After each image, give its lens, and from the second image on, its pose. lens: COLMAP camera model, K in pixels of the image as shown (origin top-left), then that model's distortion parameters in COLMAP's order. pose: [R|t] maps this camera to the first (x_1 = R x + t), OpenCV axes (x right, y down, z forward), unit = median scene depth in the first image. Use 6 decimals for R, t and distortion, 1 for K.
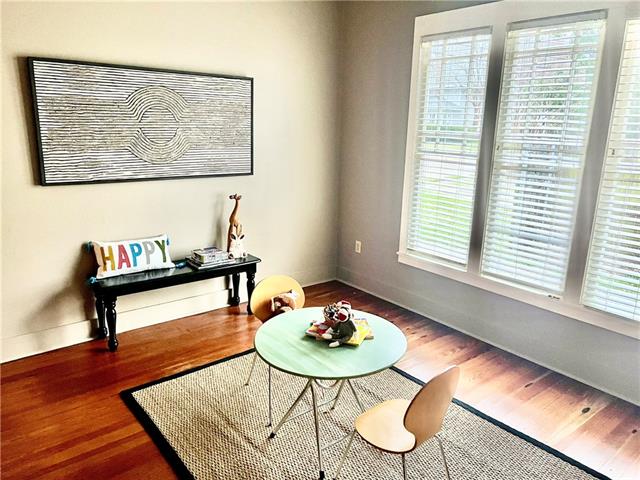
lens RADIAL K [[480.3, 0, 320.5], [0, 480.3, 243.4], [0, 0, 1]] dist [0.034838, -0.028312]
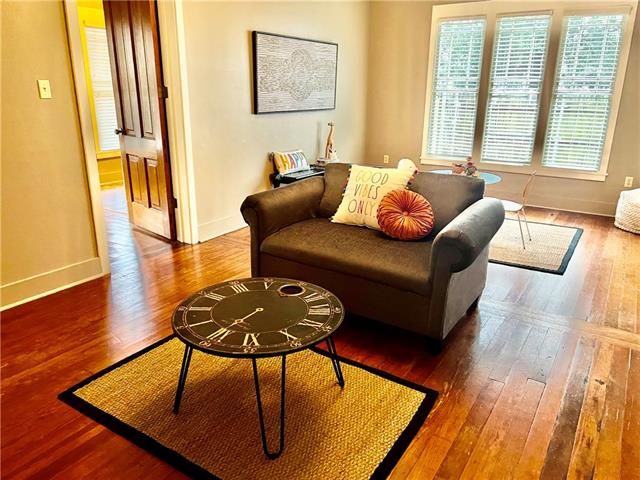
lens RADIAL K [[480.3, 0, 319.1], [0, 480.3, 238.5], [0, 0, 1]] dist [0.034838, -0.028312]
pose [[0.950688, -0.111328, 0.289478, -0.802061], [0.093624, 0.992828, 0.074349, 0.168920], [-0.295679, -0.043580, 0.954293, -0.525644]]
